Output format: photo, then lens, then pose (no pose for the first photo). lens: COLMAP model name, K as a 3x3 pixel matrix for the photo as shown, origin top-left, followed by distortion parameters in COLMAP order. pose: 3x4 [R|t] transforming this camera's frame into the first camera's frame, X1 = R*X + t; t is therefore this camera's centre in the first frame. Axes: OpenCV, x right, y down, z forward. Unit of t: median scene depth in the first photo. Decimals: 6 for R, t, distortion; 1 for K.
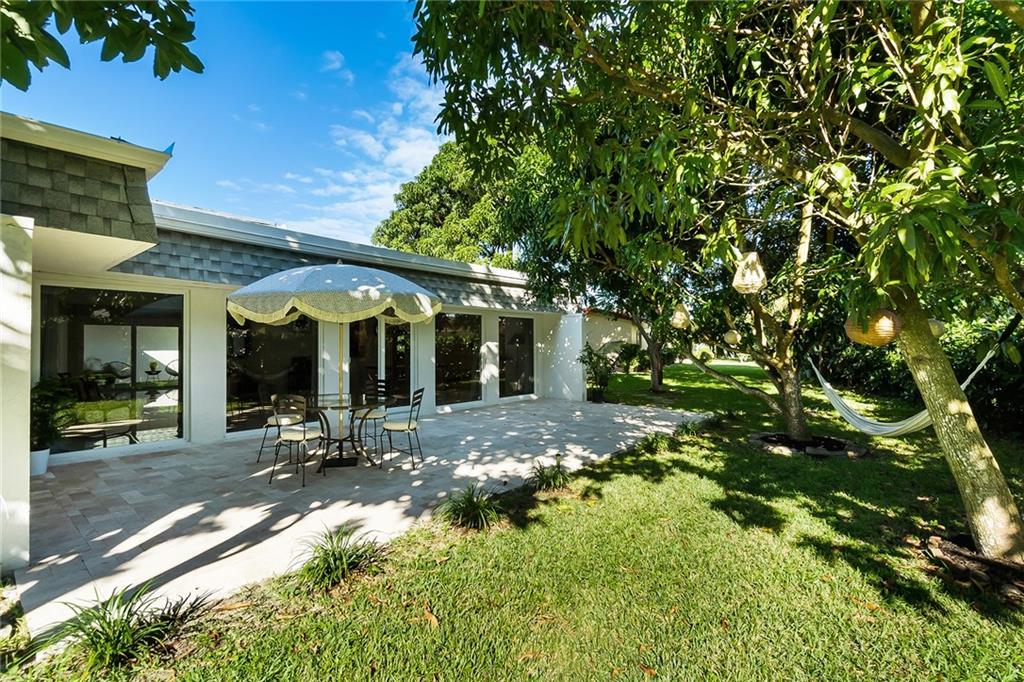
lens RADIAL K [[497.1, 0, 512.0], [0, 497.1, 341.0], [0, 0, 1]] dist [-0.000098, -0.000114]
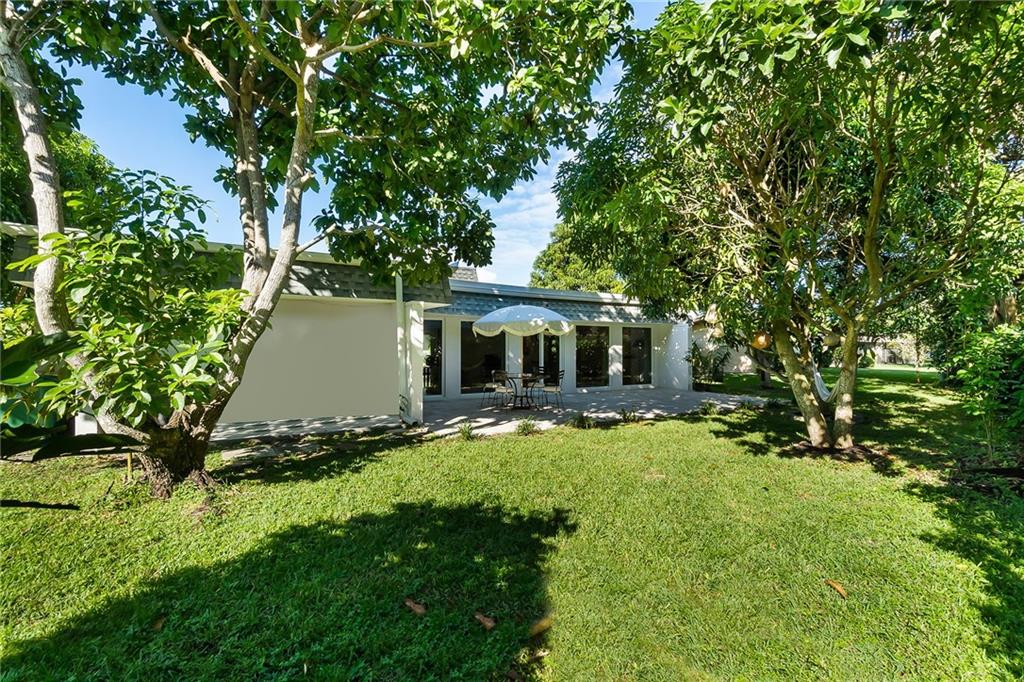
lens RADIAL K [[497.1, 0, 512.0], [0, 497.1, 341.0], [0, 0, 1]] dist [-0.000098, -0.000114]
pose [[0.952537, 0.000997, -0.304421, 0.135304], [-0.002739, 0.999982, -0.005294, -0.003900], [0.304410, 0.005876, 0.952523, -0.560244]]
